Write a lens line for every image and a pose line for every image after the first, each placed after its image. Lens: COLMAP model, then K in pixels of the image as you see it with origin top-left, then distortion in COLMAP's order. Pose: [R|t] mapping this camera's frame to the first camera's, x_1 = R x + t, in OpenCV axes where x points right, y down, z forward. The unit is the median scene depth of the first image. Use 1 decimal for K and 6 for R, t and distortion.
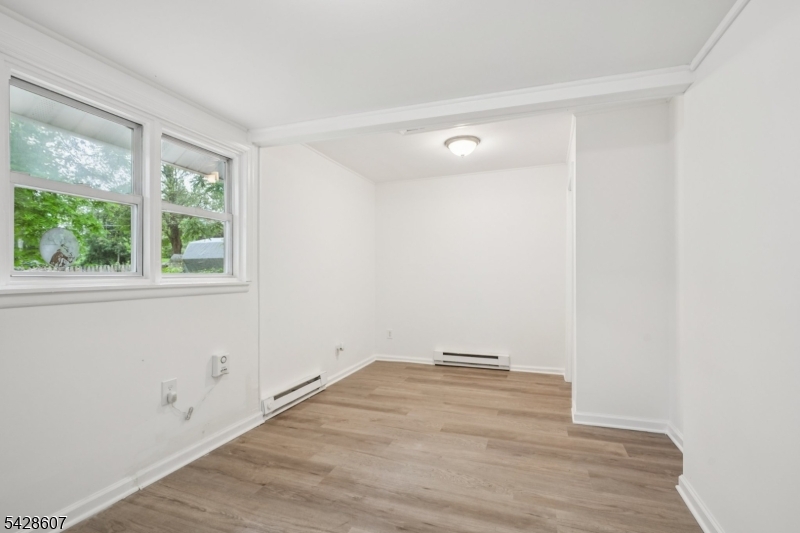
lens RADIAL K [[381.9, 0, 395.4], [0, 381.9, 273.1], [0, 0, 1]] dist [-0.000942, -0.000223]
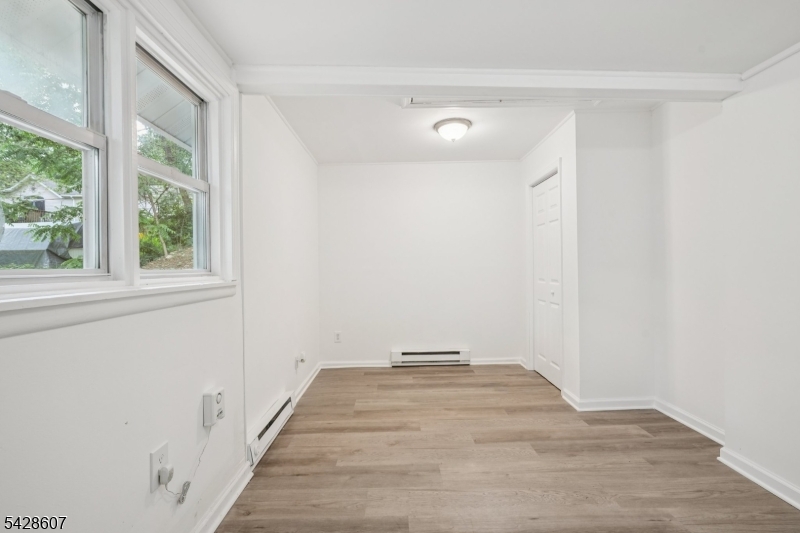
lens RADIAL K [[381.9, 0, 399.5], [0, 381.9, 267.9], [0, 0, 1]] dist [-0.000942, -0.000223]
pose [[0.925229, -0.010557, 0.379262, -0.389342], [0.010153, 0.999944, 0.003067, -0.000742], [-0.379273, 0.001012, 0.925284, 0.246828]]
